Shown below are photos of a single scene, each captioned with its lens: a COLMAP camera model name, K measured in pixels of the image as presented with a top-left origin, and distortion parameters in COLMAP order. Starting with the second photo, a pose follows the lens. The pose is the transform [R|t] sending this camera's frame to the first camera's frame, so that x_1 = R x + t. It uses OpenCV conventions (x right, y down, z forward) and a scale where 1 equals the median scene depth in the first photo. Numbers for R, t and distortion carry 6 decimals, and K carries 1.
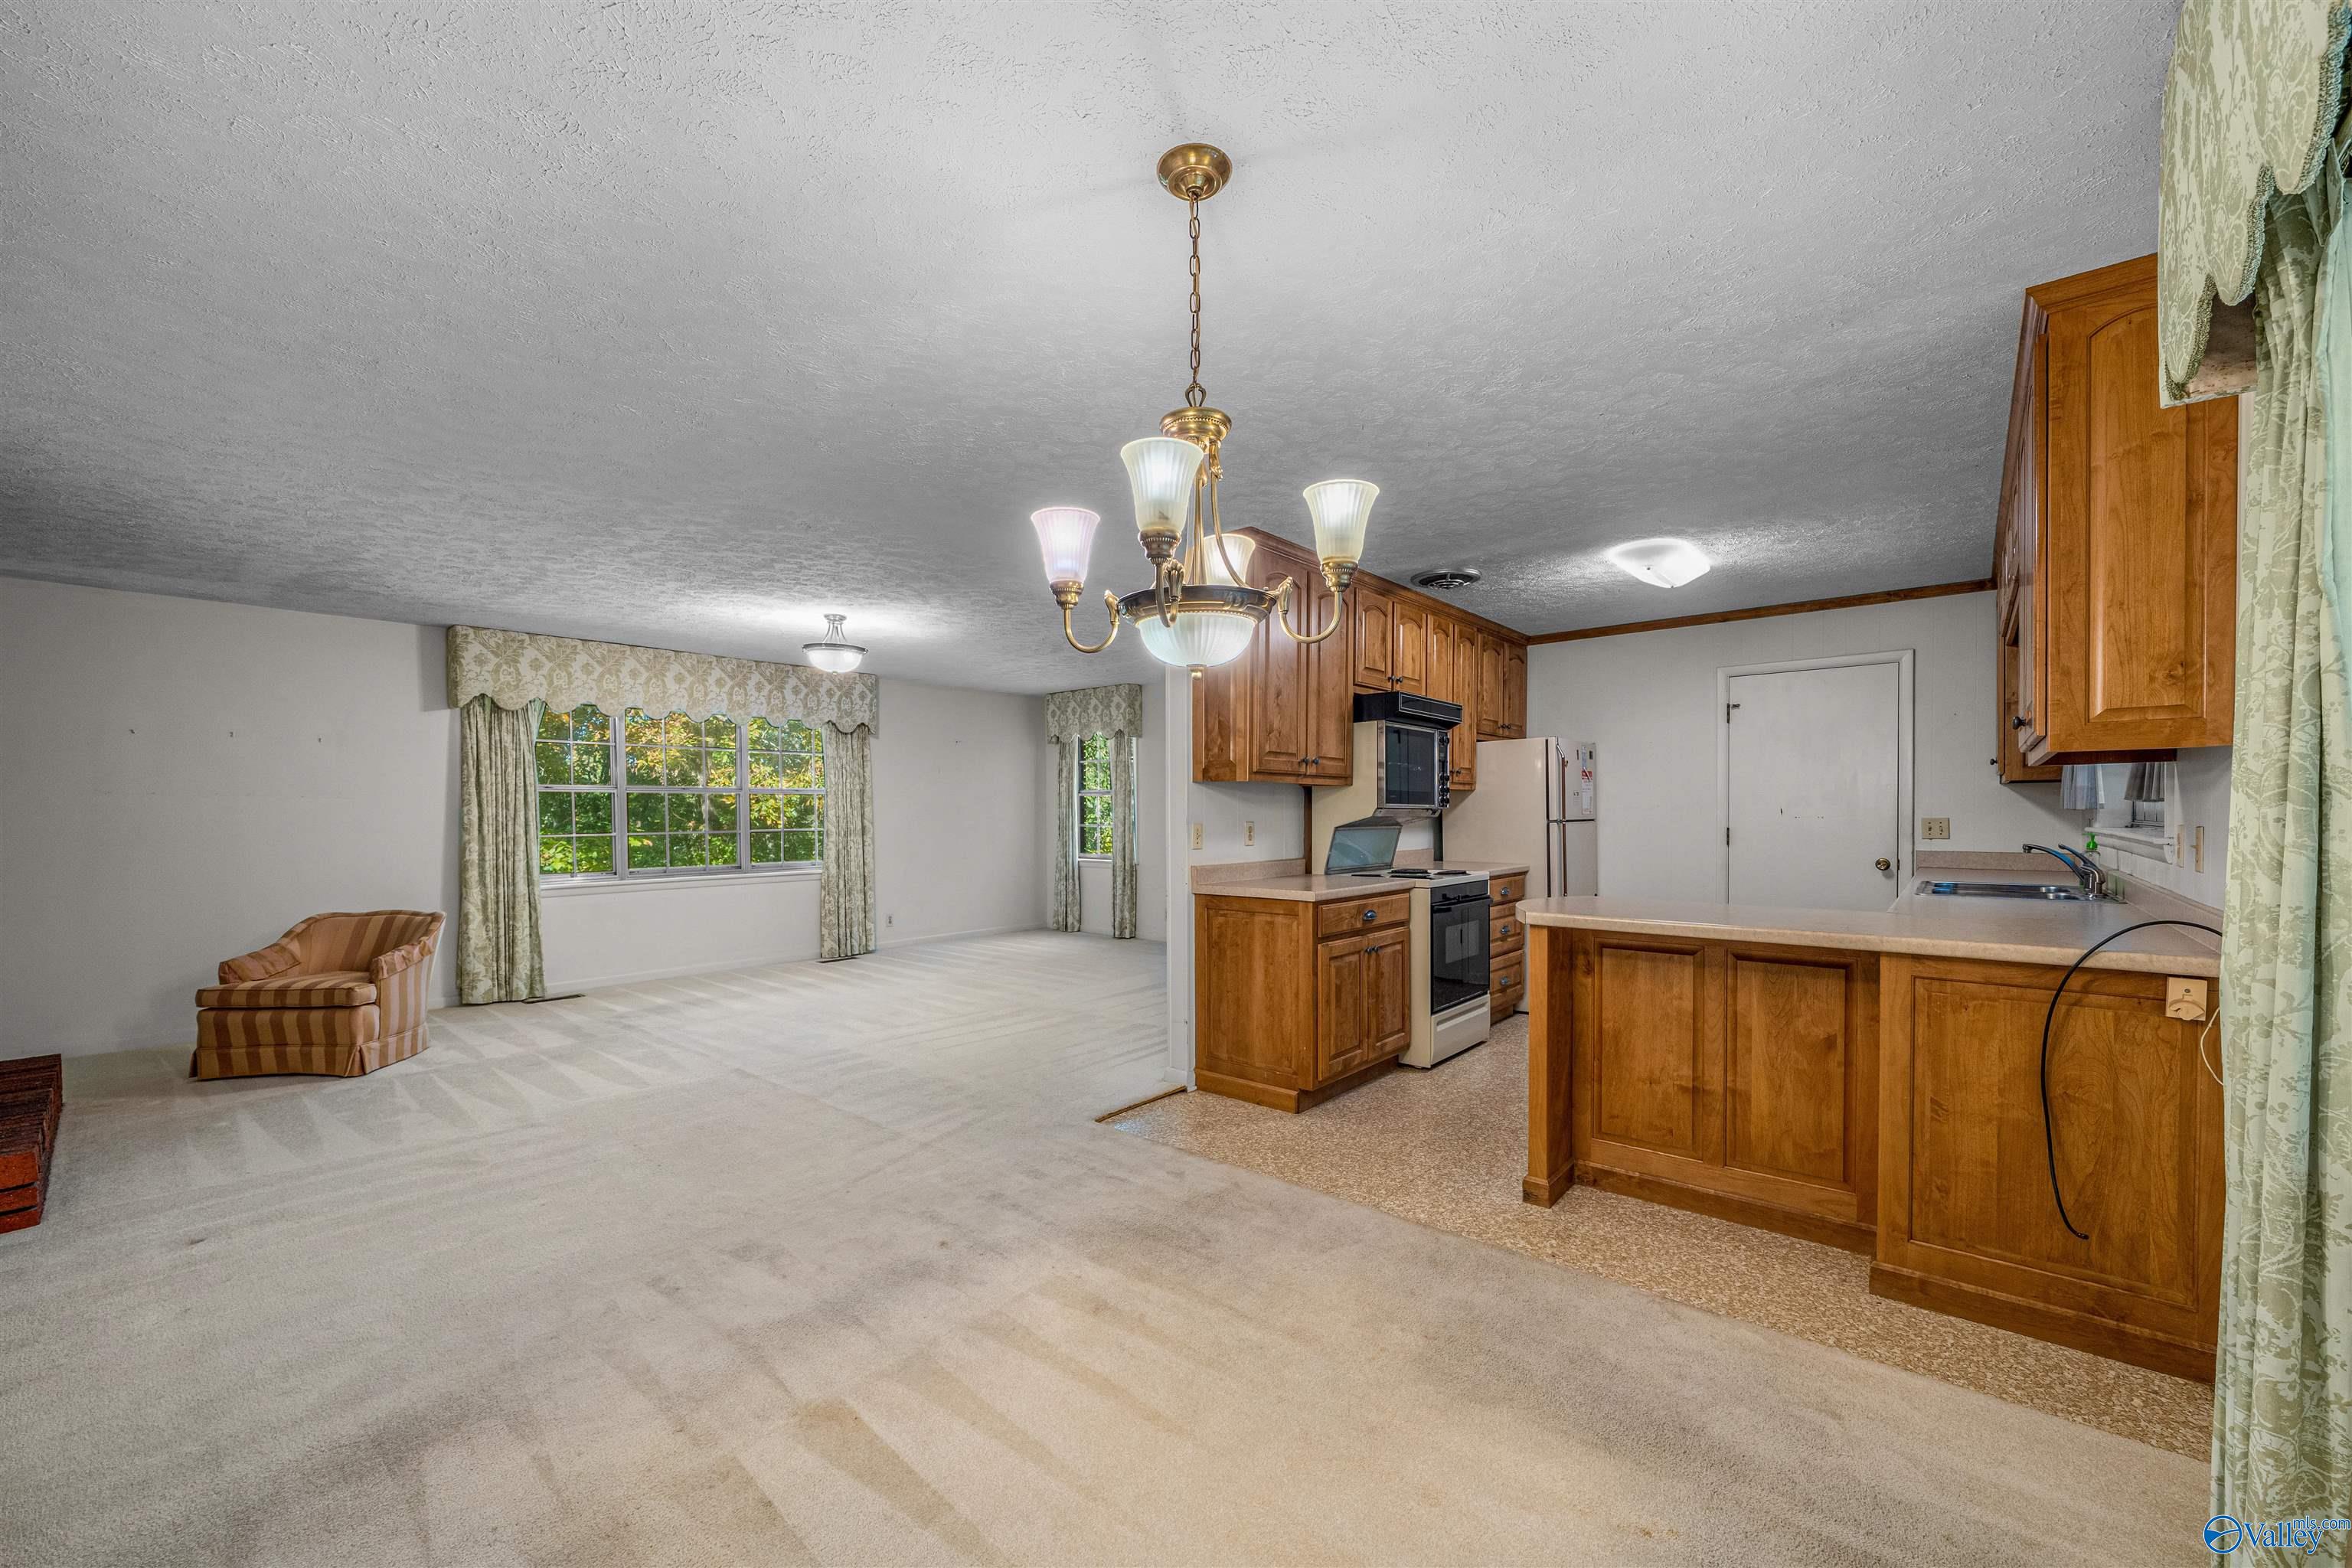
lens RADIAL K [[917.4, 0, 1149.5], [0, 917.4, 821.1], [0, 0, 1]] dist [-0.000757, -0.000297]
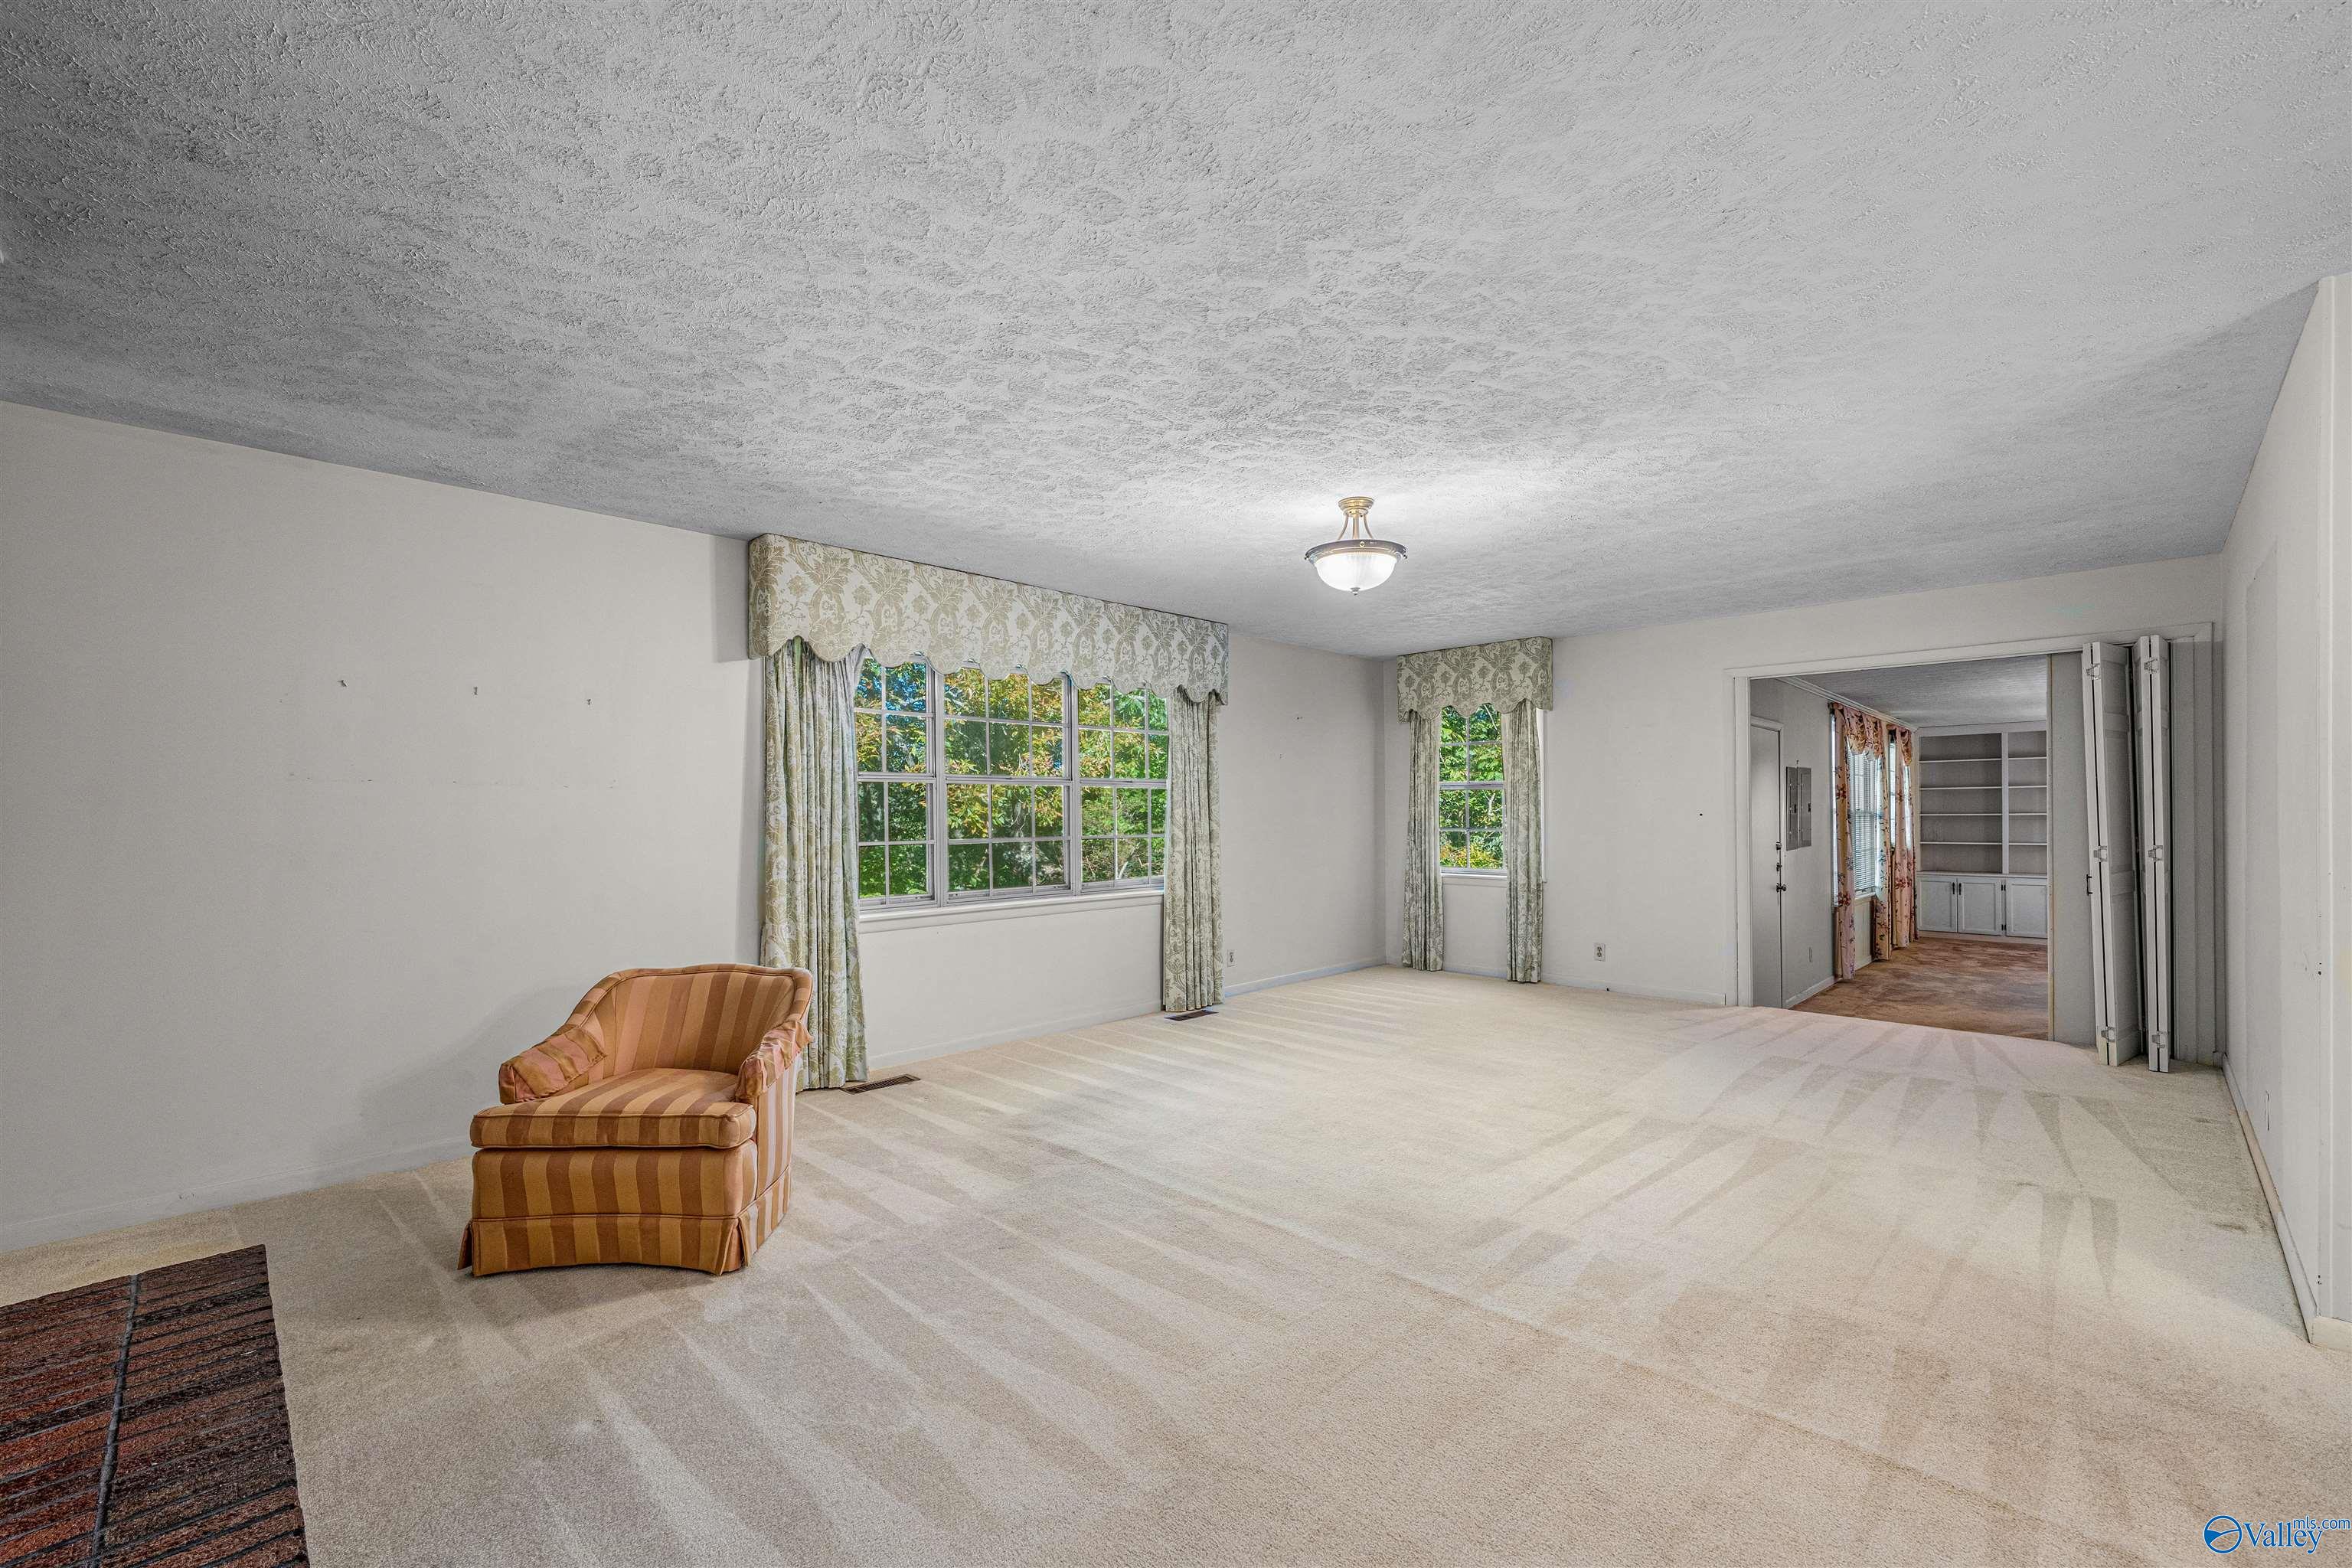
lens RADIAL K [[975.3, 0, 1161.1], [0, 975.3, 808.2], [0, 0, 1]] dist [-0.000301, 0.000001]
pose [[0.997533, -0.000941, -0.070190, -0.404275], [-0.000115, 0.999887, -0.015045, -0.000623], [0.070196, 0.015016, 0.997420, 0.297229]]
